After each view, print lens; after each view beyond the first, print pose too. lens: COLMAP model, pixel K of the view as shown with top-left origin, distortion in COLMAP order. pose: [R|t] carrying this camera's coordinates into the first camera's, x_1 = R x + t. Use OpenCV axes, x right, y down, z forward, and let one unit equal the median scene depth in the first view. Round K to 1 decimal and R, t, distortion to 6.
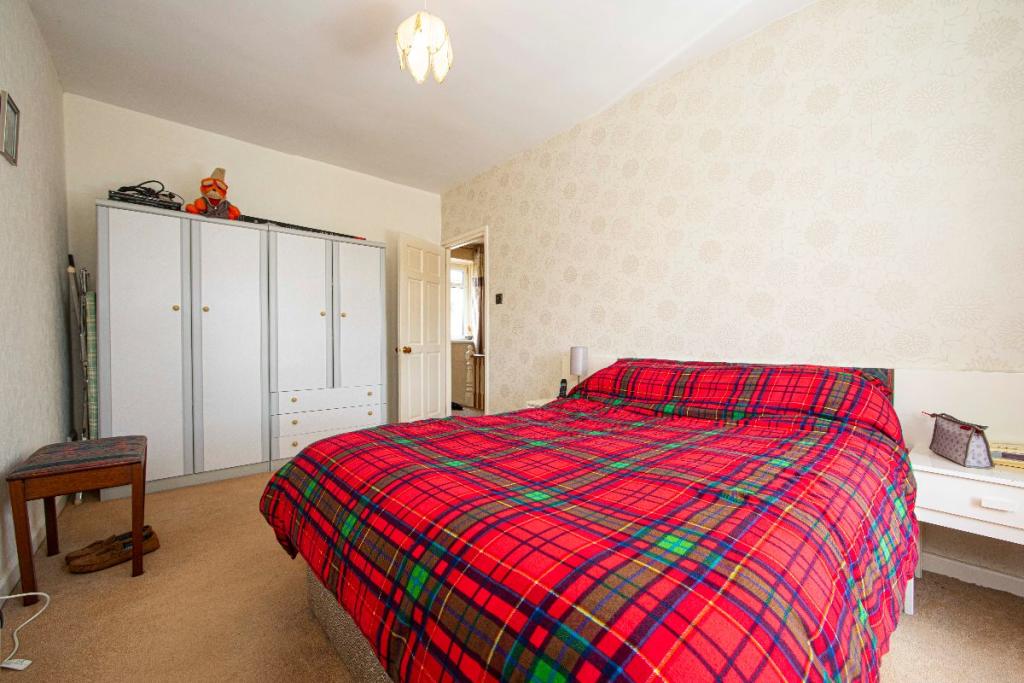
lens RADIAL K [[406.9, 0, 512.0], [0, 406.9, 341.5], [0, 0, 1]] dist [-0.000041, 0.000281]
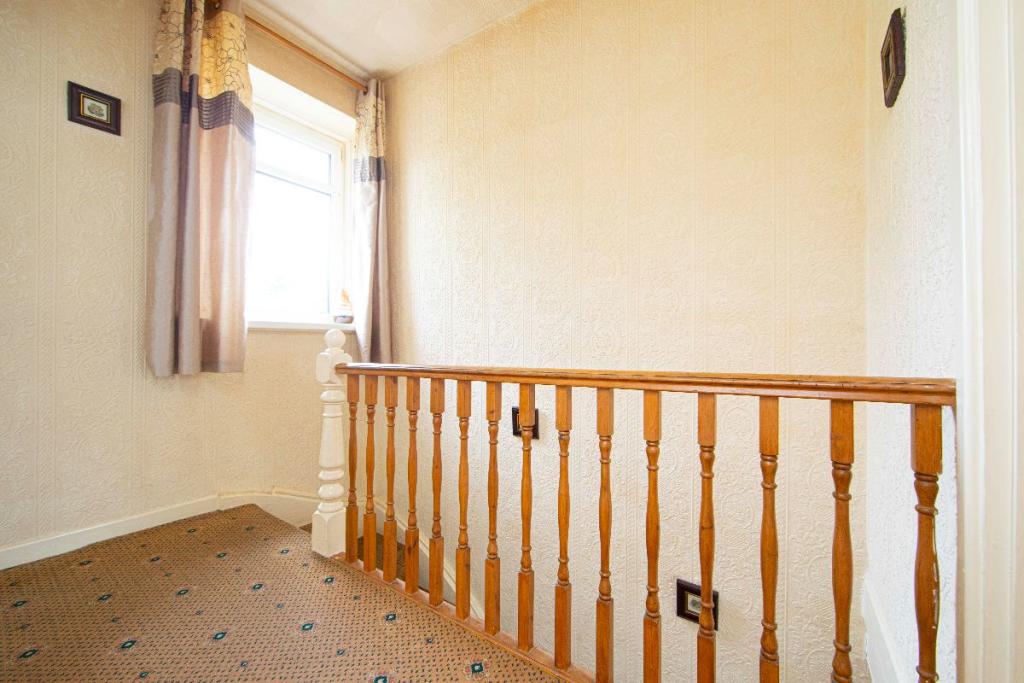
lens RADIAL K [[405.1, 0, 512.0], [0, 405.1, 341.5], [0, 0, 1]] dist [-0.009144, 0.000222]
pose [[0.969531, 0.002911, 0.244952, -0.046883], [0.000835, 0.999884, -0.015188, 0.018695], [-0.244968, 0.014930, 0.969416, 0.612823]]
